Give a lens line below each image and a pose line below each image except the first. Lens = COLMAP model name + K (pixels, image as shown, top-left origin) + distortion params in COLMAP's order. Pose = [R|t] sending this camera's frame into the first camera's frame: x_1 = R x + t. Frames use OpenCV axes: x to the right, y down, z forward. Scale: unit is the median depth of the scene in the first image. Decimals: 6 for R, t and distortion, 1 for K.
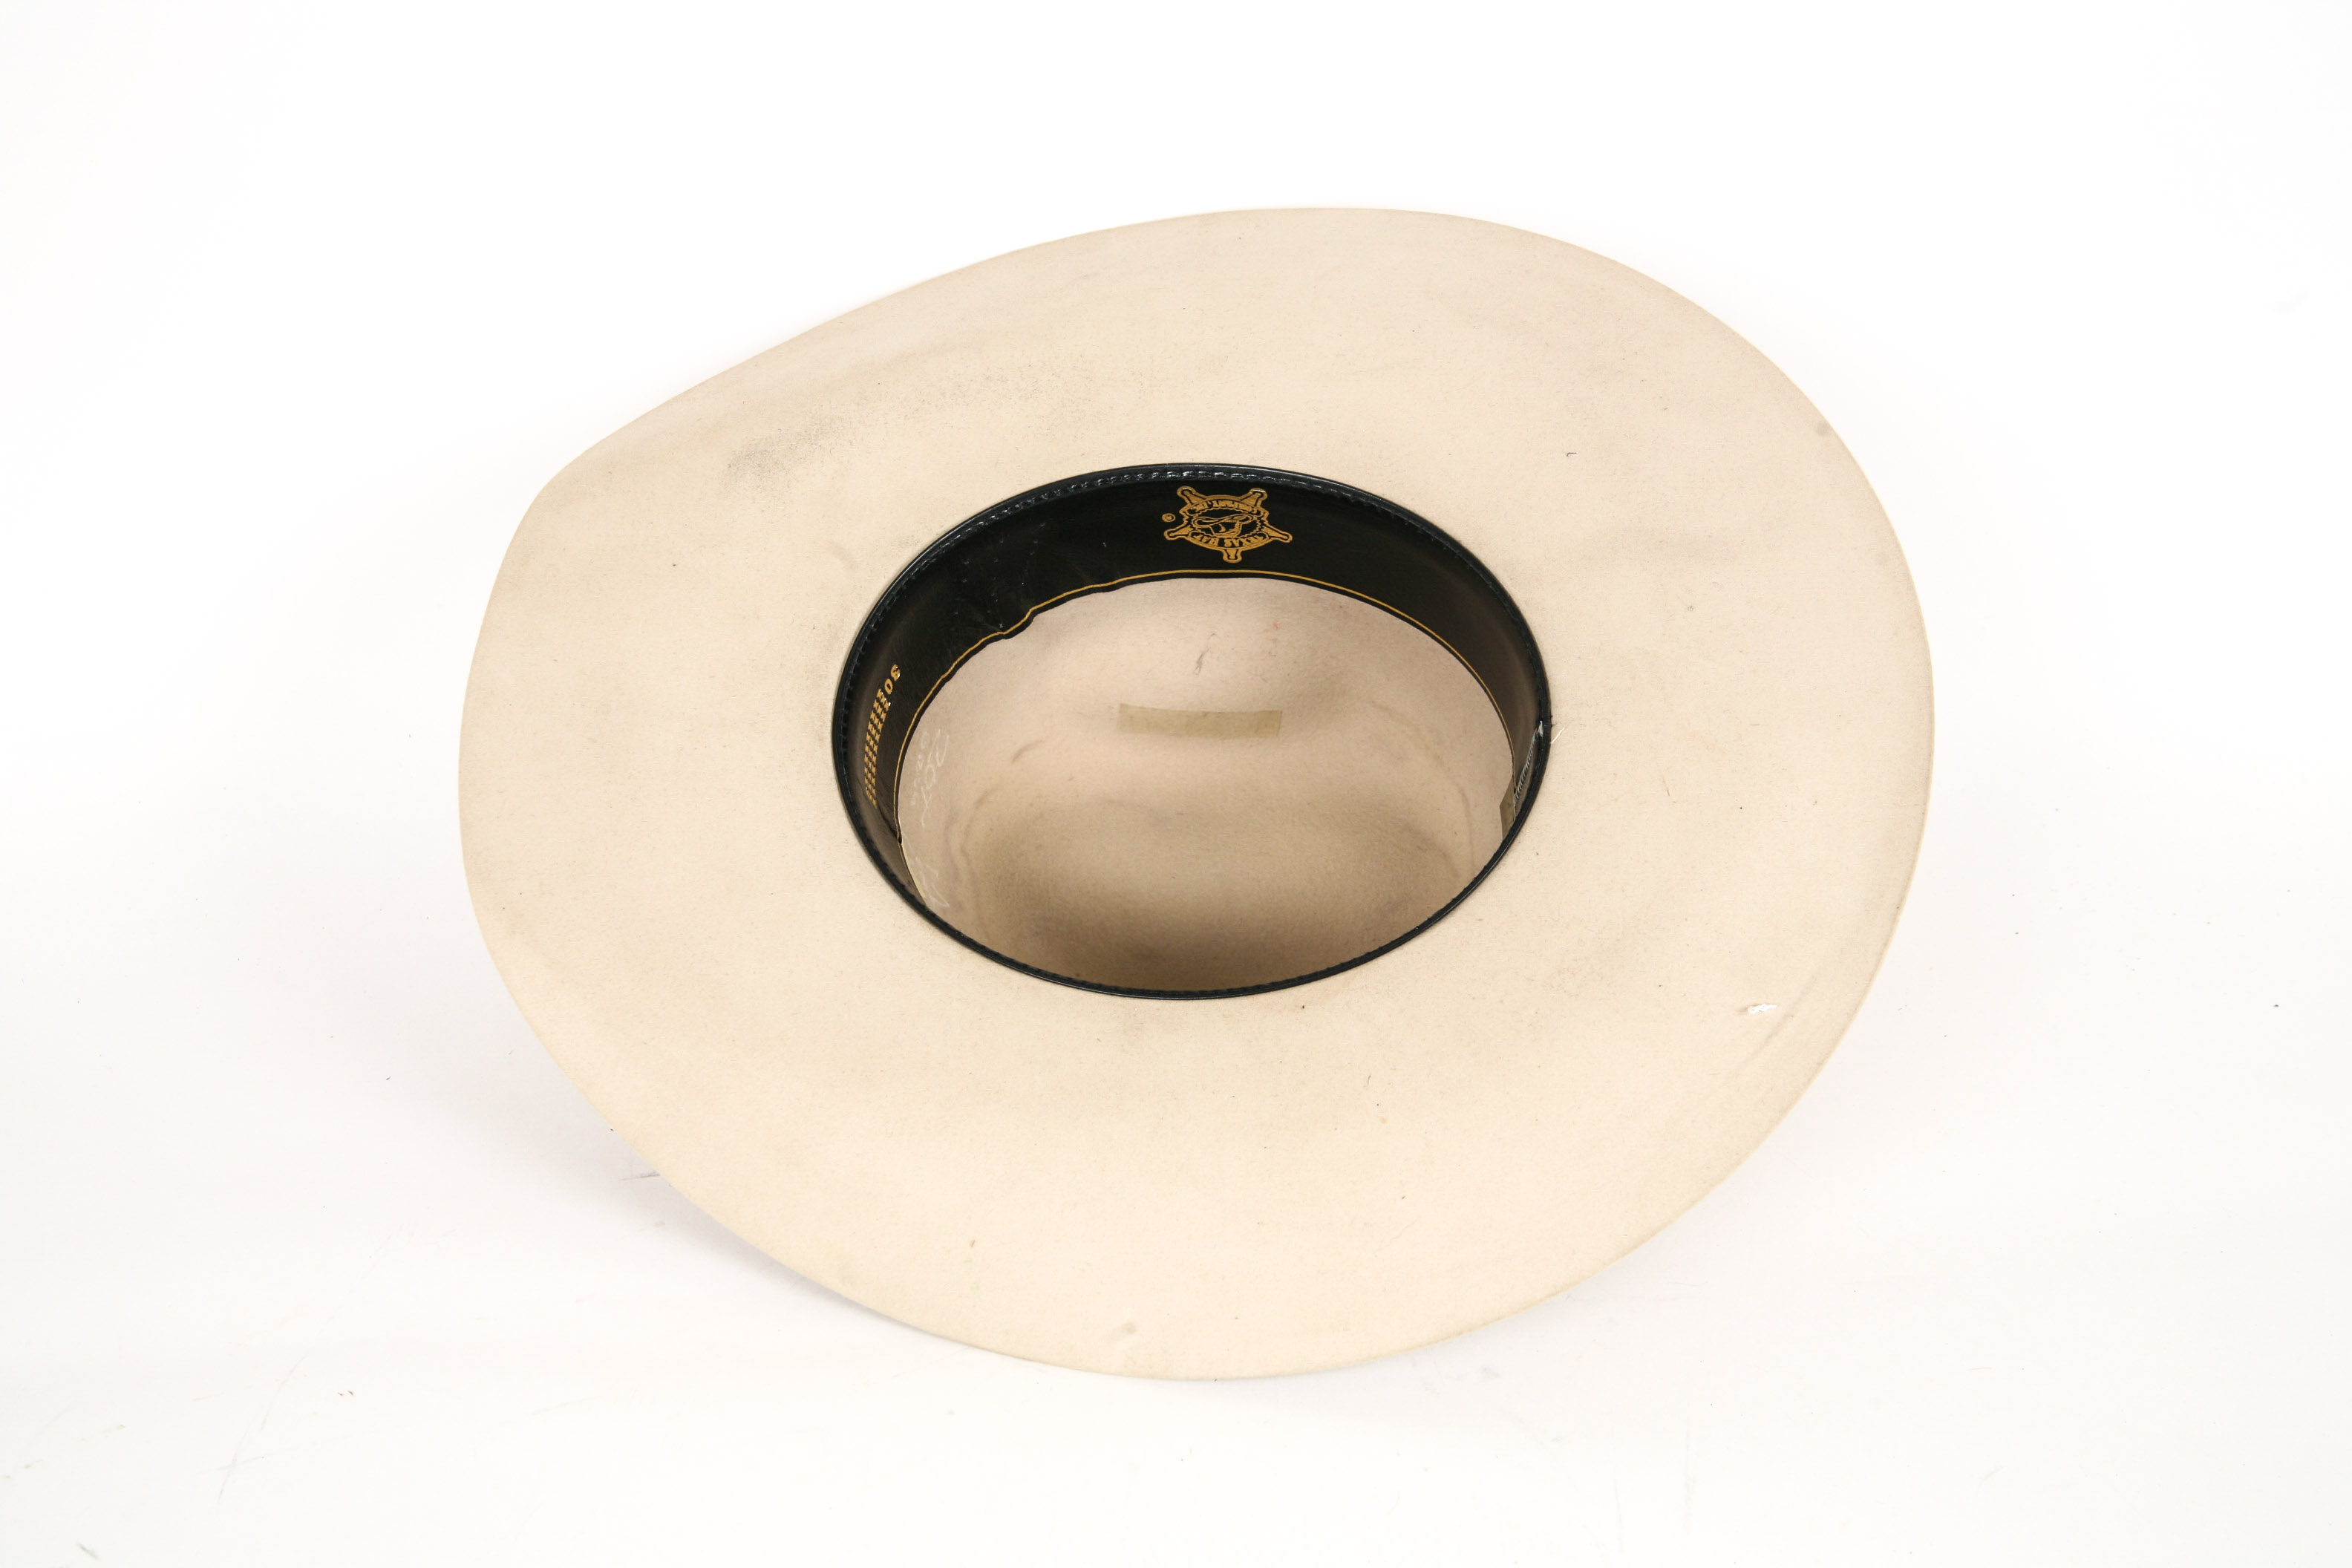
lens RADIAL K [[3087.9, 0, 1173.4], [0, 3087.9, 782.9], [0, 0, 1]] dist [-0.017044, 0.000000]
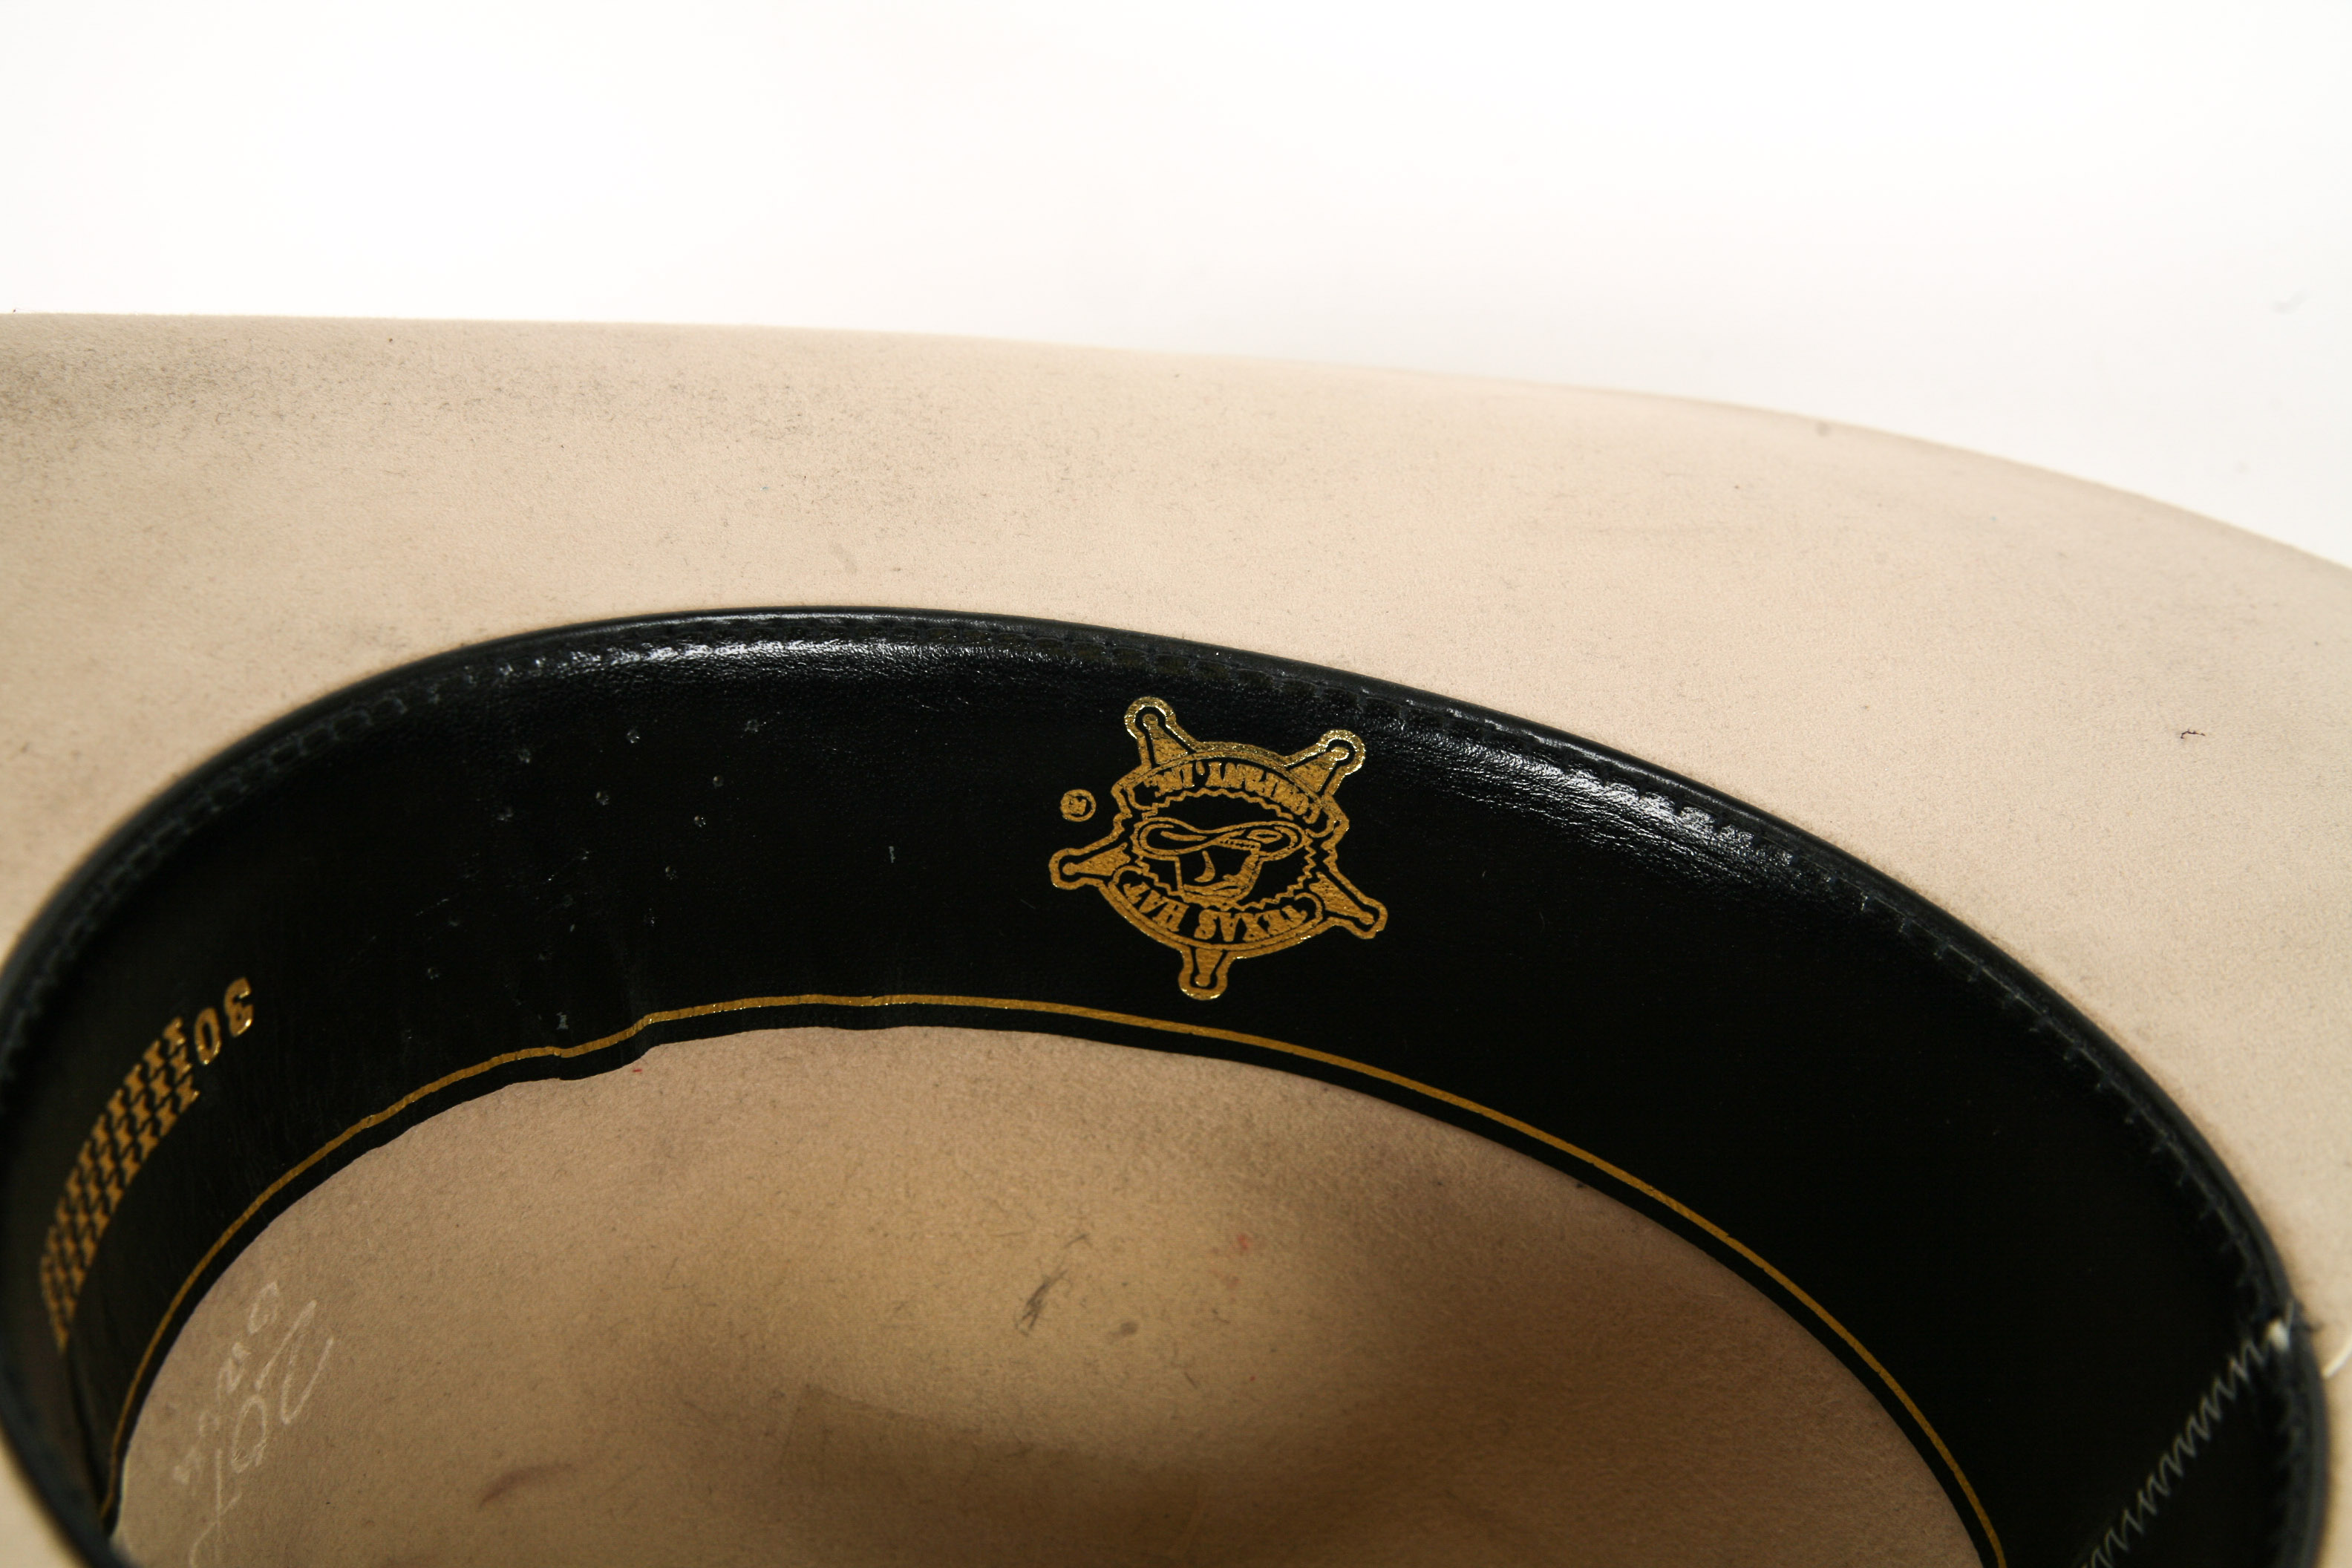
lens RADIAL K [[3087.9, 0, 1175.4], [0, 3087.9, 780.5], [0, 0, 1]] dist [-0.017044, 0.000000]
pose [[0.969413, 0.201439, 0.140217, -0.043203], [-0.110892, 0.869143, -0.481968, 0.090883], [-0.218956, 0.451677, 0.864897, 0.668336]]
